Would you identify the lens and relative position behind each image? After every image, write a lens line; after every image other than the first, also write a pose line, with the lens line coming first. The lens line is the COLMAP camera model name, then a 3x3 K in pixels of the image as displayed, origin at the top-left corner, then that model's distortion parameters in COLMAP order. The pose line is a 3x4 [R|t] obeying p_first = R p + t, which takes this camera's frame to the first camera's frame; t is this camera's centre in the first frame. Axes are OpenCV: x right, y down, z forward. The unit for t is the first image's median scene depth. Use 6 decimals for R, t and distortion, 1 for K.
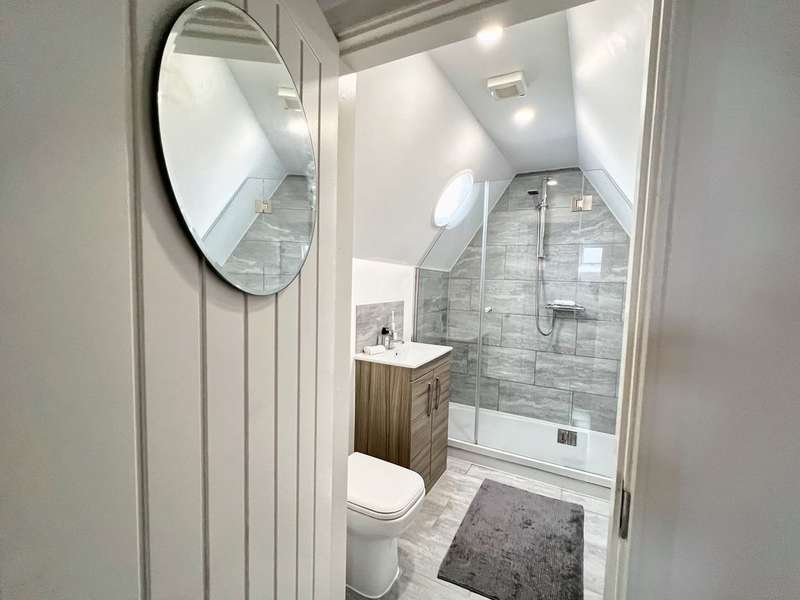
lens RADIAL K [[353.7, 0, 400.4], [0, 353.7, 301.4], [0, 0, 1]] dist [-0.000252, -0.000068]
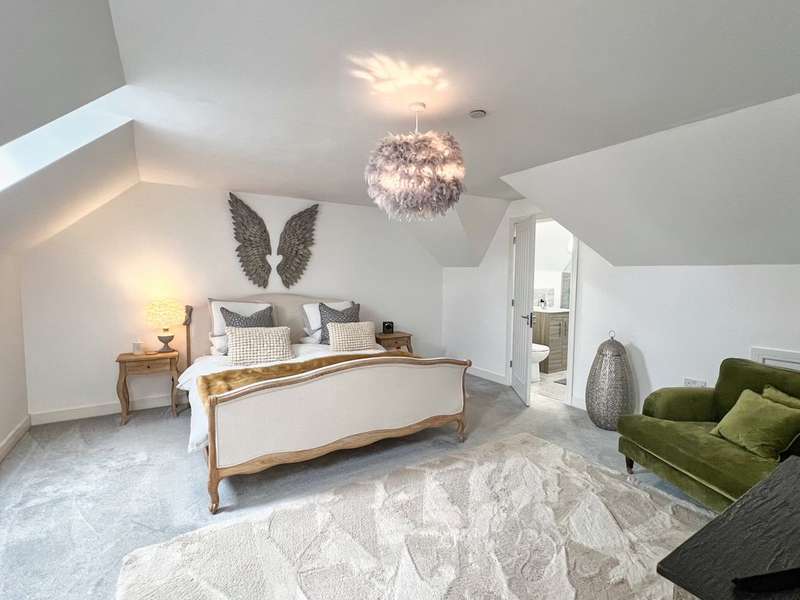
lens RADIAL K [[385.2, 0, 397.5], [0, 385.2, 301.7], [0, 0, 1]] dist [-0.001279, -0.000185]
pose [[0.863885, 0.016805, -0.503408, 0.350317], [-0.022560, 0.999731, -0.005342, 0.107293], [0.503183, 0.015972, 0.864032, -1.418881]]
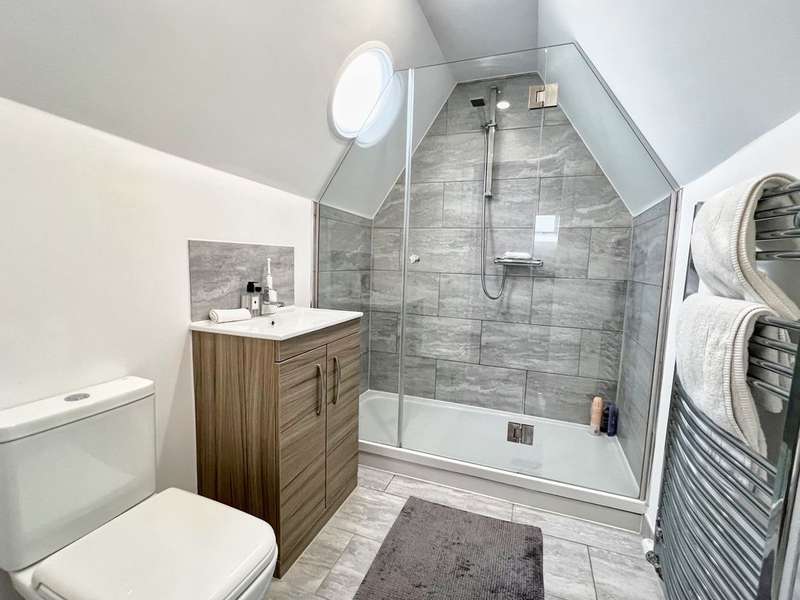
lens RADIAL K [[368.3, 0, 400.0], [0, 368.3, 300.0], [0, 0, 1]] dist [0.000941, 0.000010]
pose [[0.991435, -0.010794, 0.130157, 0.116253], [0.005474, 0.999137, 0.041162, 0.069935], [-0.130489, -0.040097, 0.990639, 0.260097]]
